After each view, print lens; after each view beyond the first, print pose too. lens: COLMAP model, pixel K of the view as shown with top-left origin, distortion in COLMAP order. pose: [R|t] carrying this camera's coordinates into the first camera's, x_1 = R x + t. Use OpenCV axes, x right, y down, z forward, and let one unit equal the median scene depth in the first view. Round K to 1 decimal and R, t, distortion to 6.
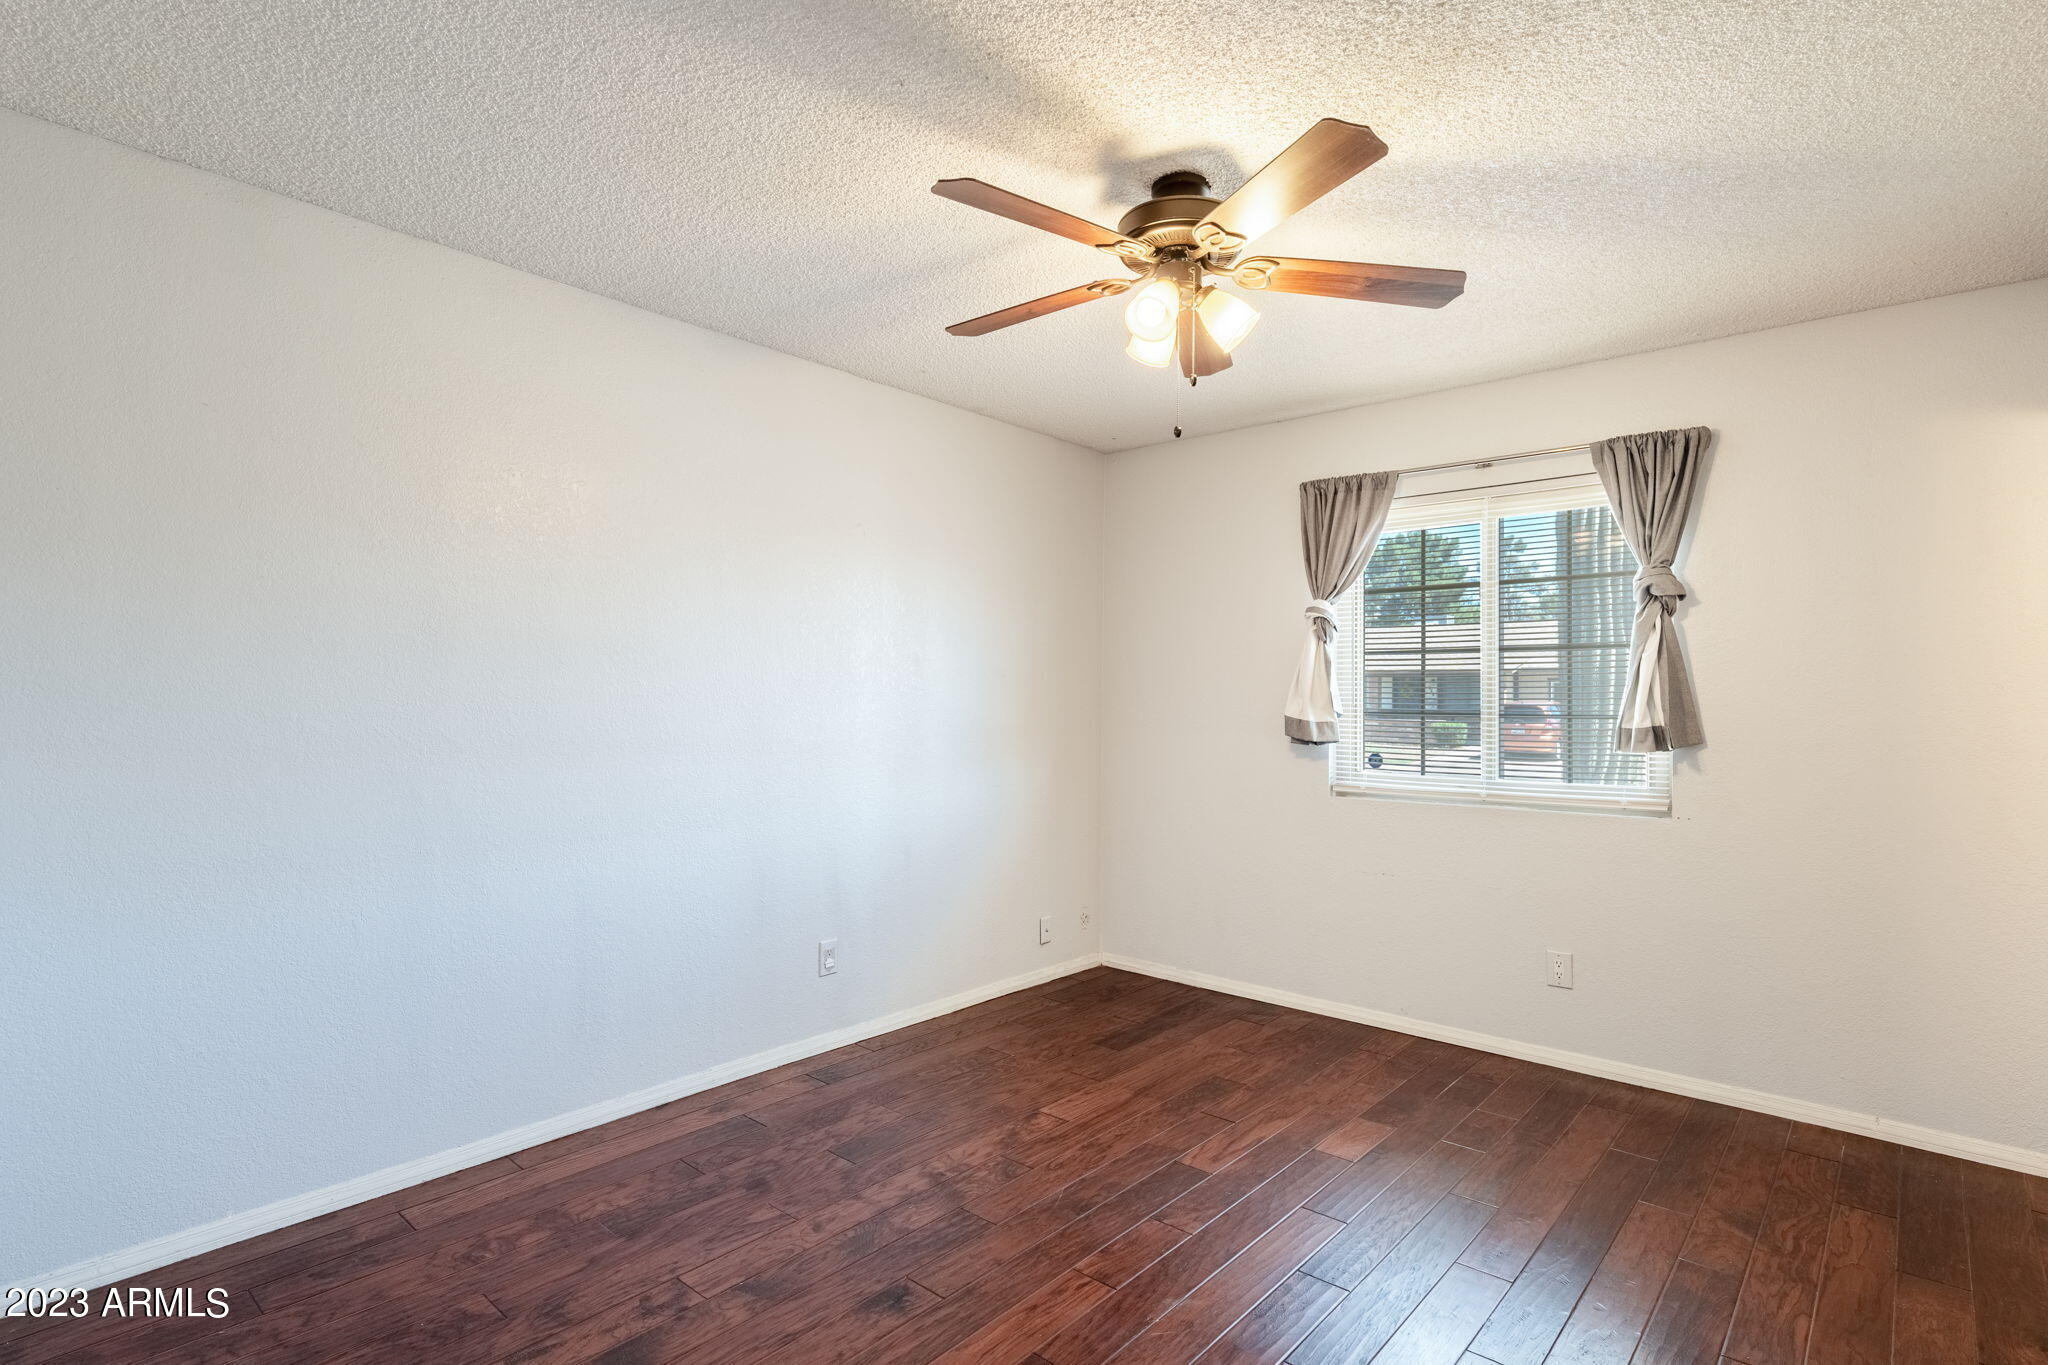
lens RADIAL K [[1020.0, 0, 1033.0], [0, 1020.0, 696.6], [0, 0, 1]] dist [-0.006038, -0.001435]
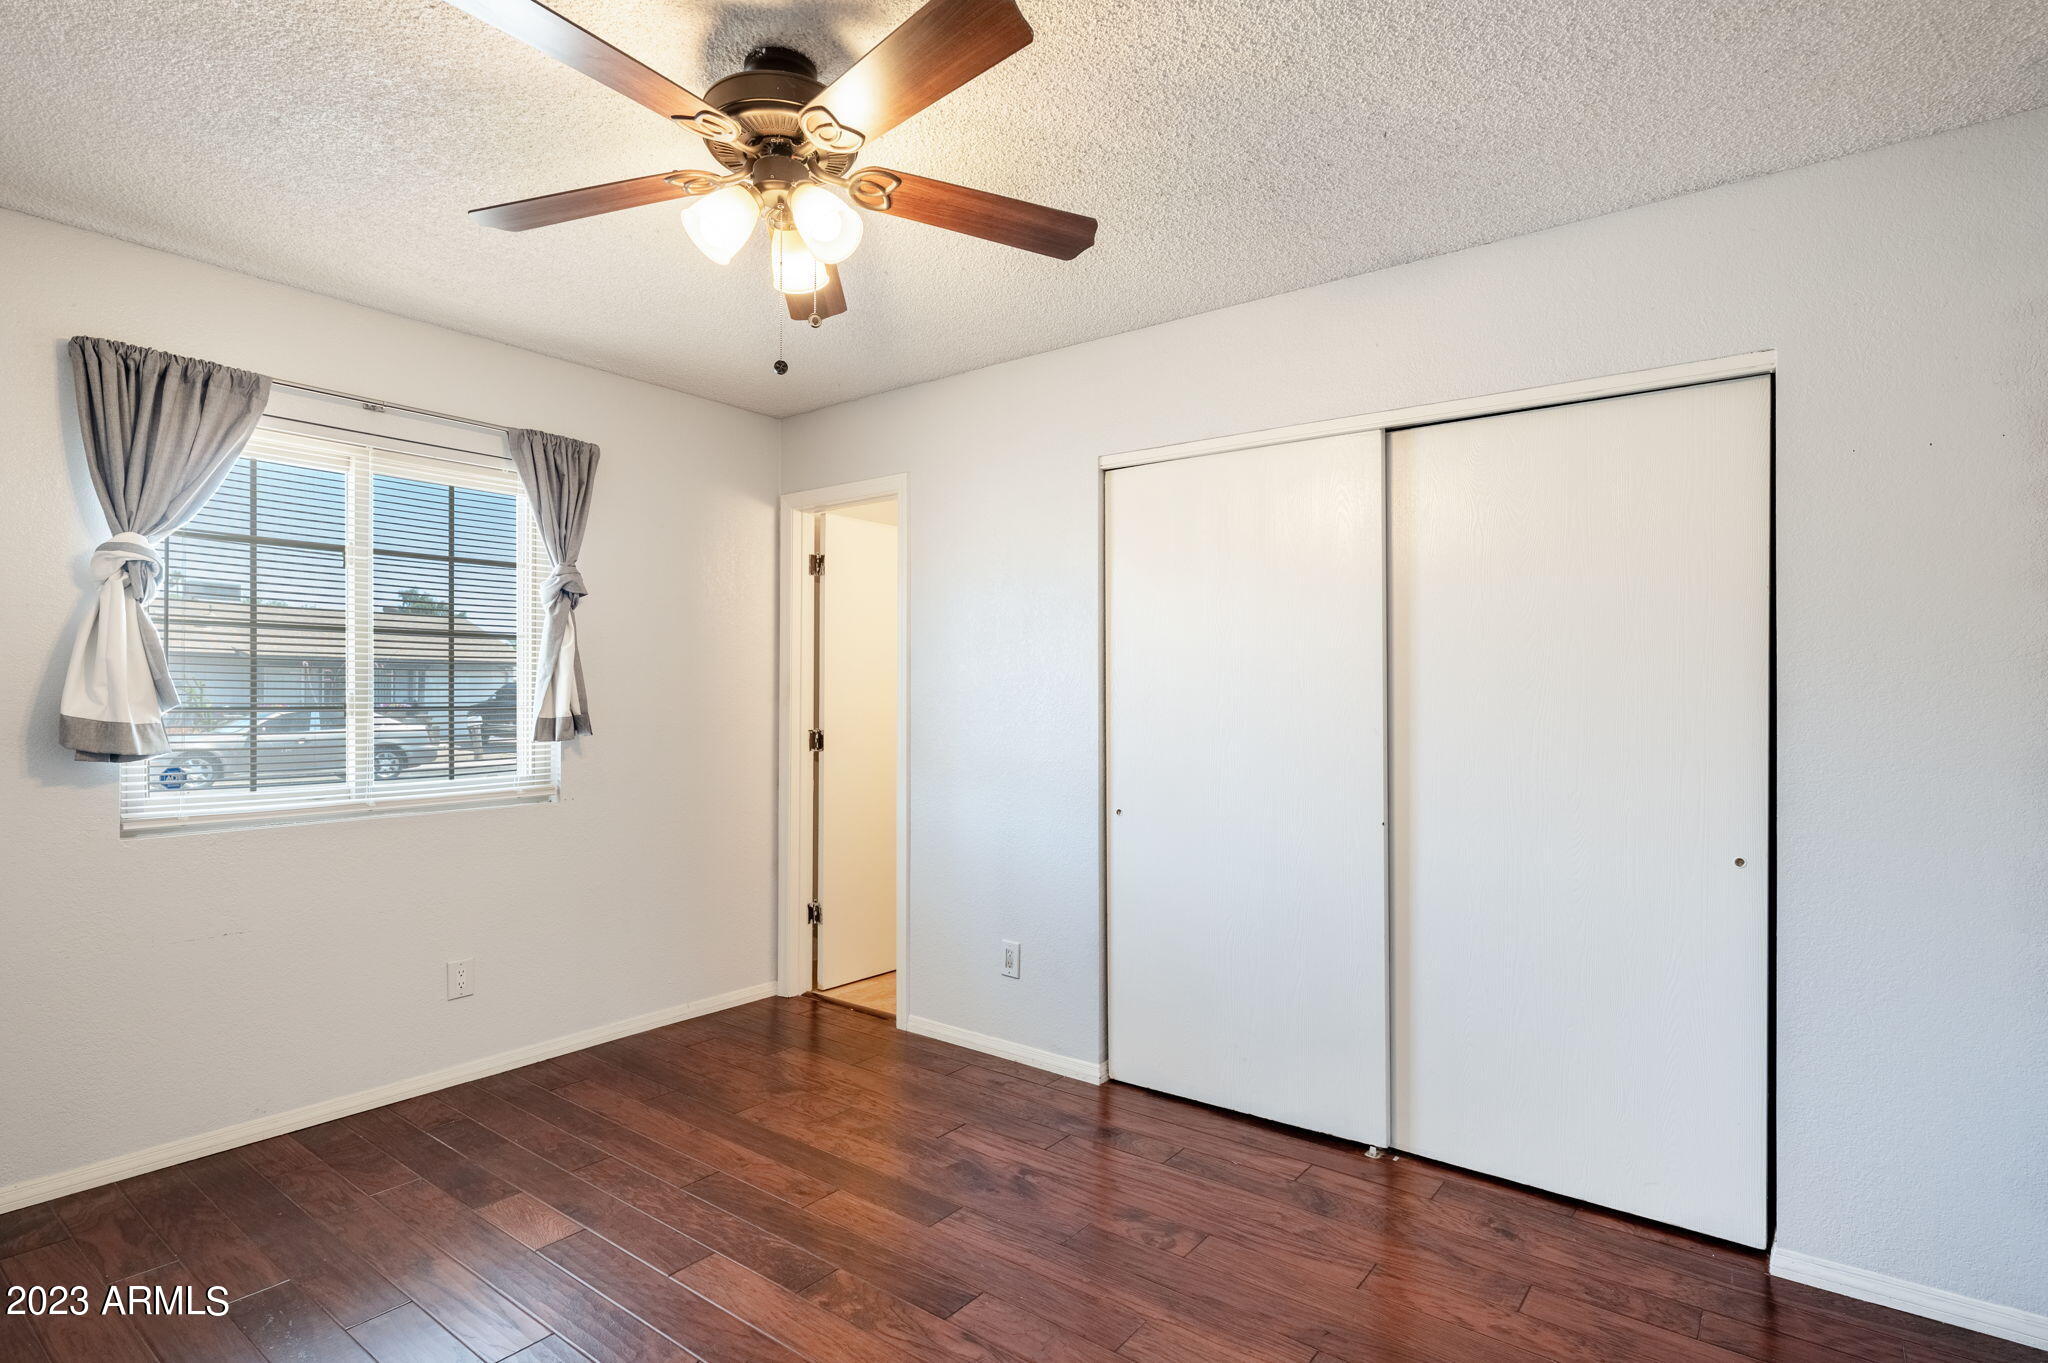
lens RADIAL K [[1020.0, 0, 1033.0], [0, 1020.0, 695.6], [0, 0, 1]] dist [-0.006038, -0.001435]
pose [[-0.068515, -0.011912, 0.997579, -0.442838], [-0.010203, 0.999885, 0.011239, -0.007526], [-0.997598, -0.009408, -0.068629, 0.536017]]
